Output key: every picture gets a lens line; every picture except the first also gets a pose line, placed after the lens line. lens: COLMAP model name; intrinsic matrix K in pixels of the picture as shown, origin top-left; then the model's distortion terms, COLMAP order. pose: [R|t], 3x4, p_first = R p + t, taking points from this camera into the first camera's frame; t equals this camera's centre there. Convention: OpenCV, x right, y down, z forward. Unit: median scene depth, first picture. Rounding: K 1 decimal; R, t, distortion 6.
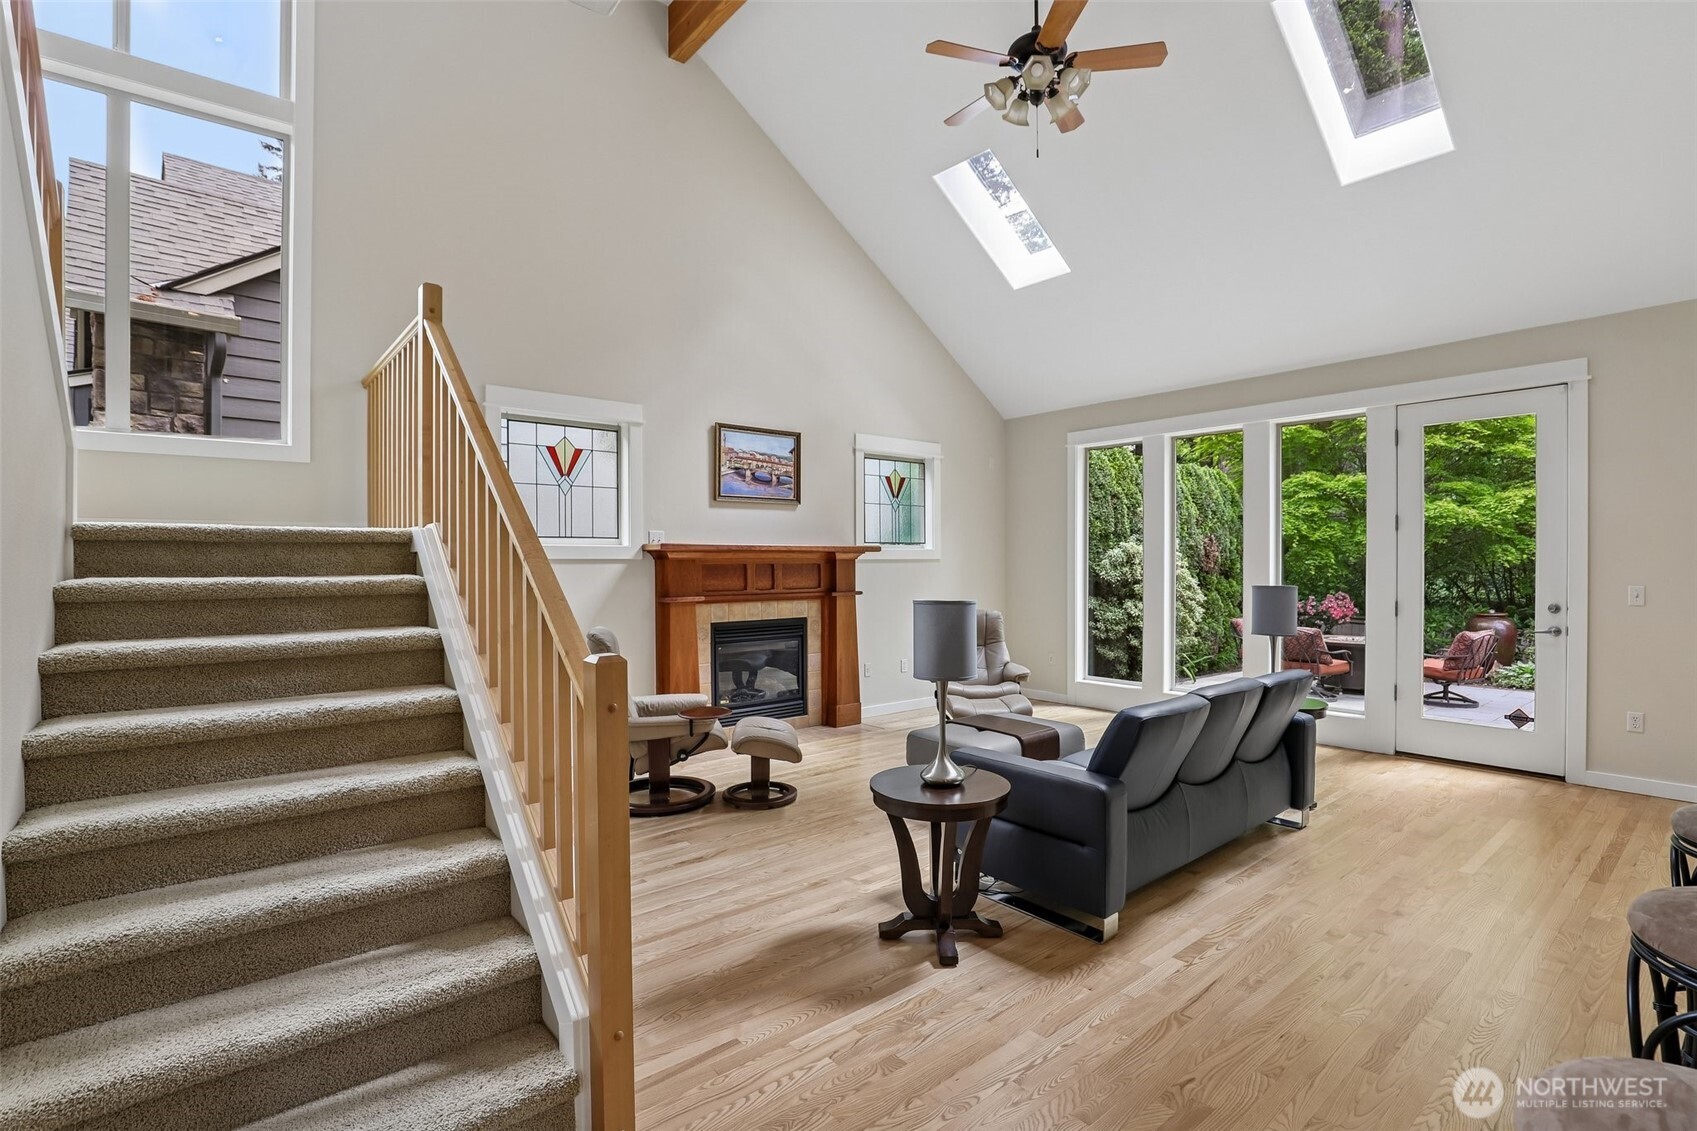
lens RADIAL K [[786.7, 0, 843.5], [0, 786.7, 569.3], [0, 0, 1]] dist [-0.040226, 0.007904]
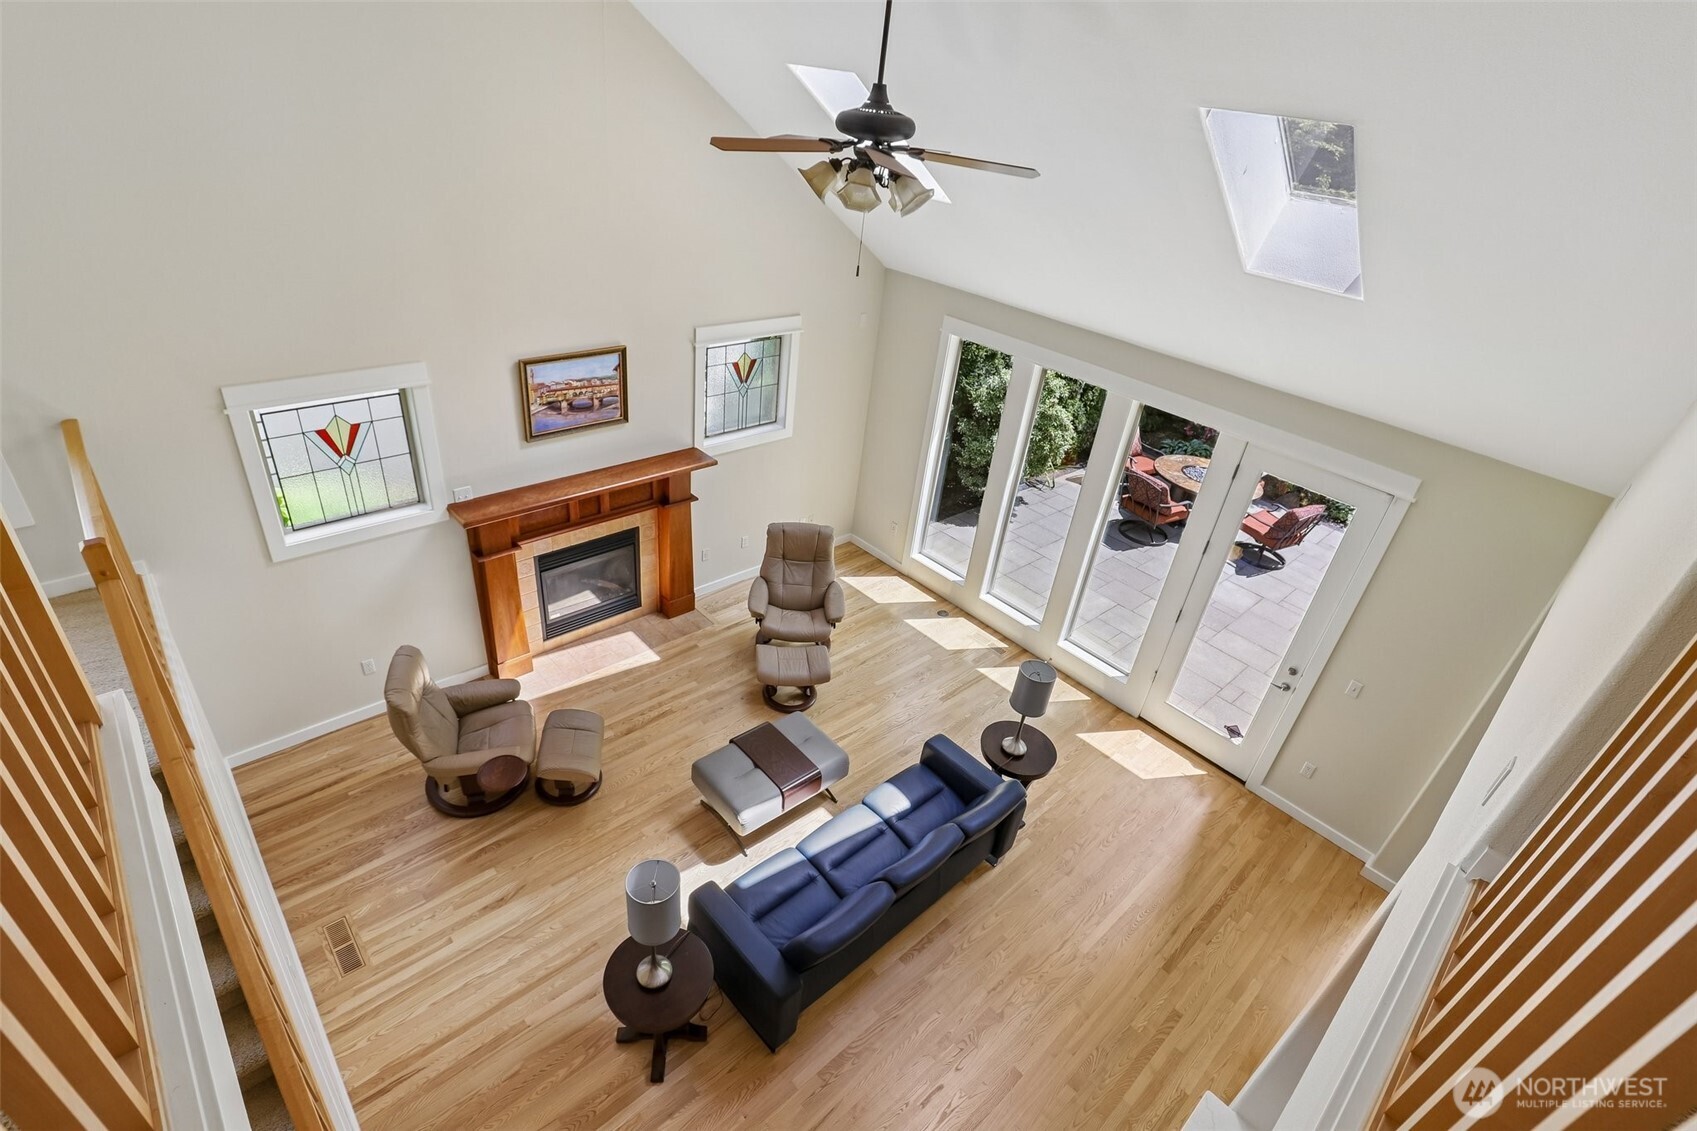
lens RADIAL K [[786.7, 0, 834.6], [0, 786.7, 578.9], [0, 0, 1]] dist [-0.040226, 0.007904]
pose [[0.993036, 0.062293, 0.099994, 0.124195], [-0.105145, 0.851471, 0.513752, -0.499080], [-0.053139, -0.520689, 0.852091, 0.120500]]
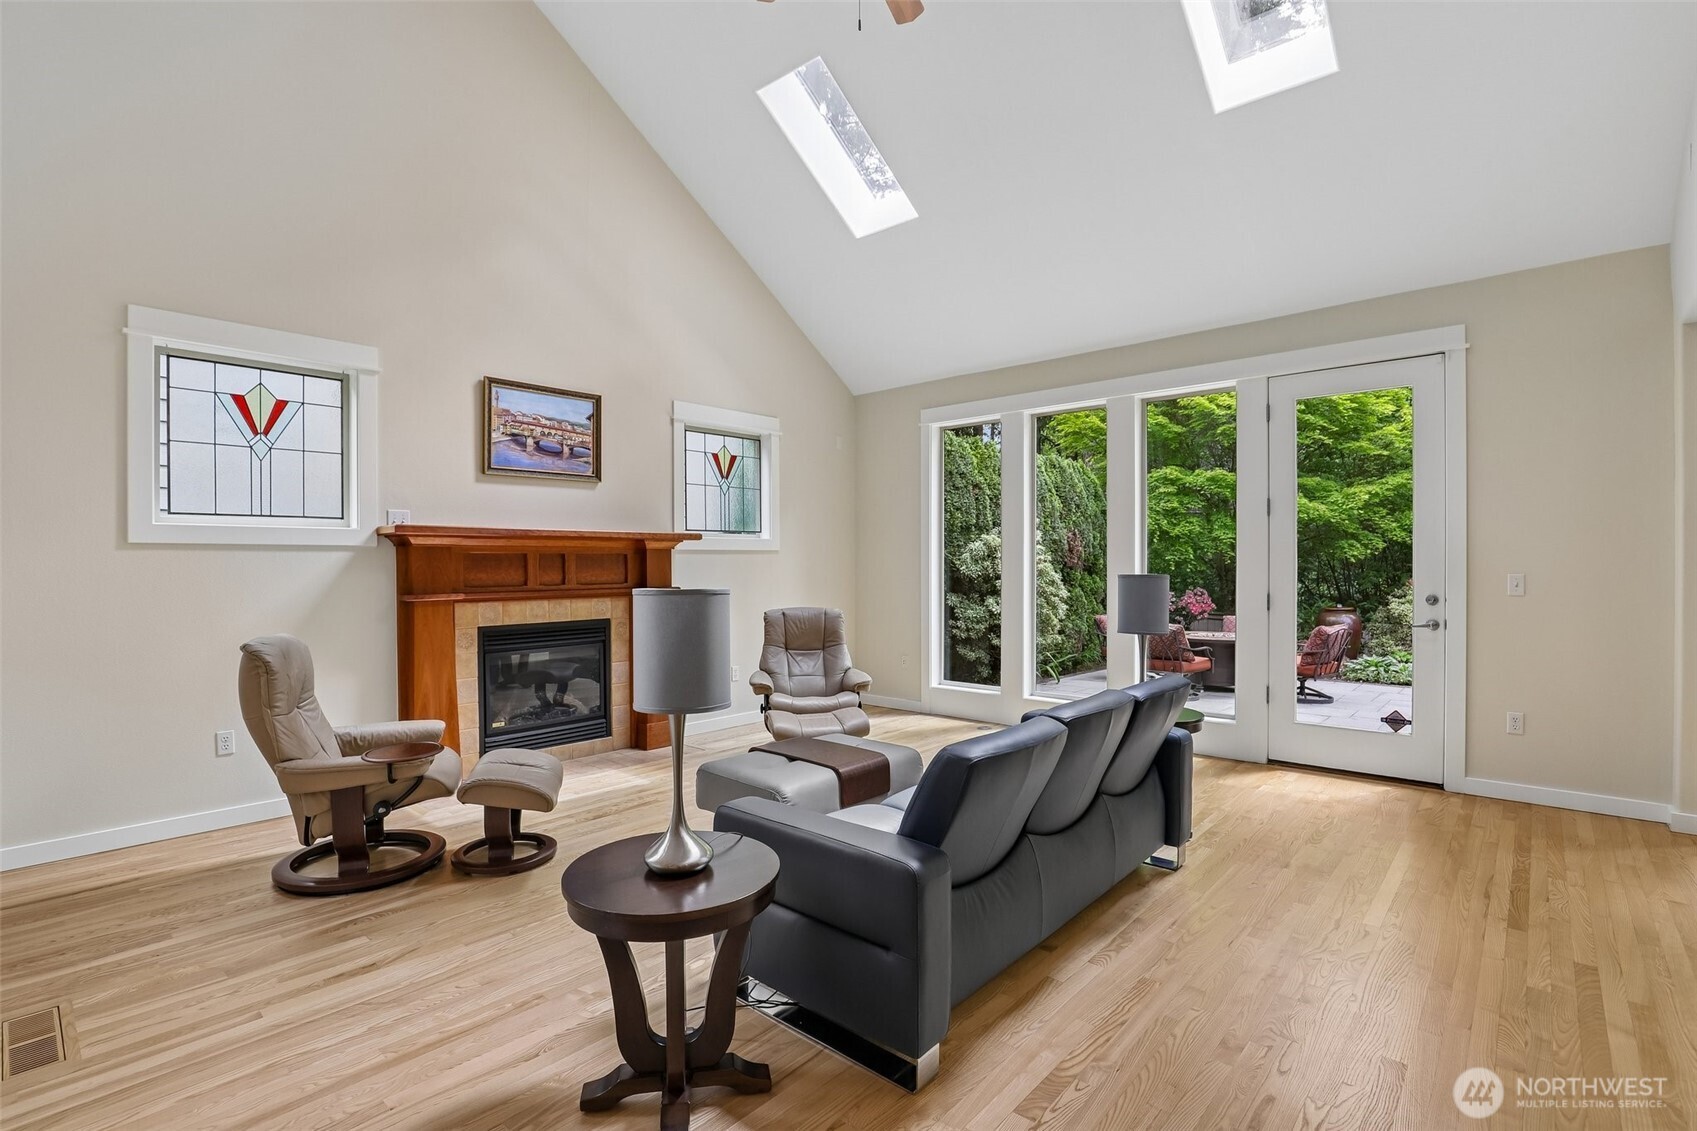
lens RADIAL K [[786.7, 0, 842.8], [0, 786.7, 569.7], [0, 0, 1]] dist [-0.040226, 0.007904]
pose [[0.988688, -0.002224, 0.149970, 0.085567], [0.002288, 0.999997, -0.000258, 0.012235], [-0.149969, 0.000598, 0.988690, 0.171411]]
